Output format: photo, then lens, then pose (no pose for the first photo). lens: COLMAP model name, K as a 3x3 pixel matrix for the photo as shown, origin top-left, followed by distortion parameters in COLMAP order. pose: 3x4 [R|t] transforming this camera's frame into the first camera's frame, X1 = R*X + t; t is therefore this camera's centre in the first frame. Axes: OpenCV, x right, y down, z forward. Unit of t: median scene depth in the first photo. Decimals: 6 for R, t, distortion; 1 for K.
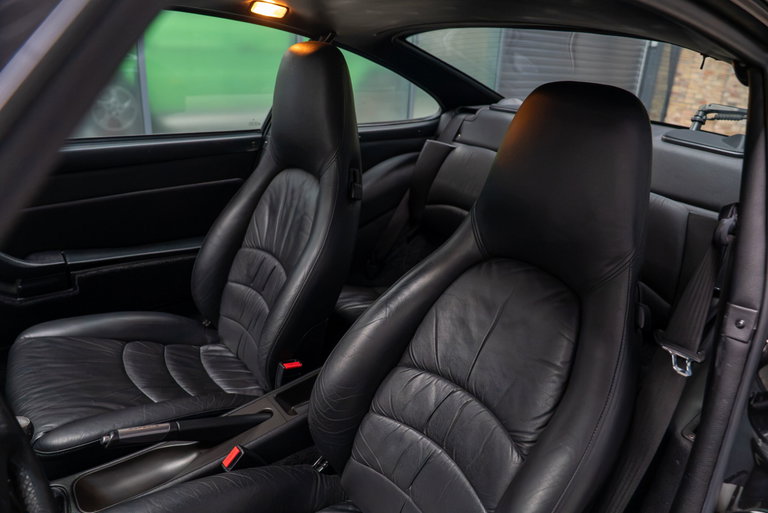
lens RADIAL K [[539.2, 0, 385.6], [0, 539.2, 253.5], [0, 0, 1]] dist [-0.119218, 0.078412]
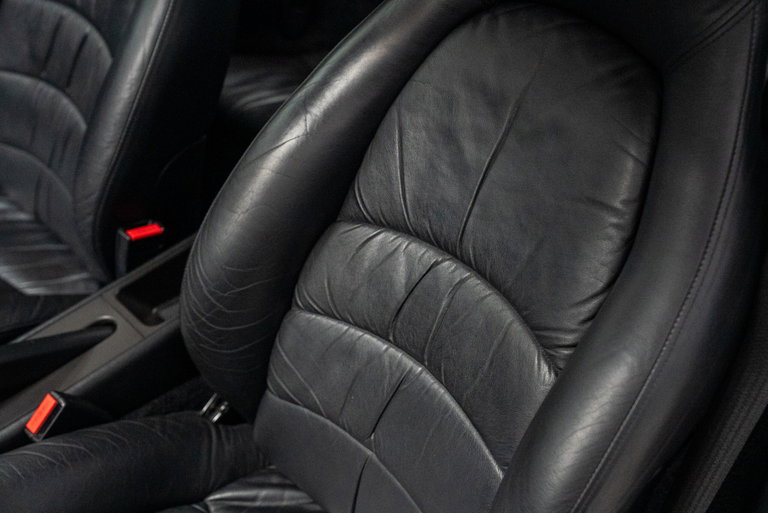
lens RADIAL K [[1123.8, 0, 381.7], [0, 1123.8, 251.1], [0, 0, 1]] dist [0.152399, 0.000000]
pose [[0.996640, -0.081668, 0.006207, 0.061271], [0.077210, 0.962107, 0.261513, -0.055669], [-0.027329, -0.260155, 0.965180, -0.101757]]
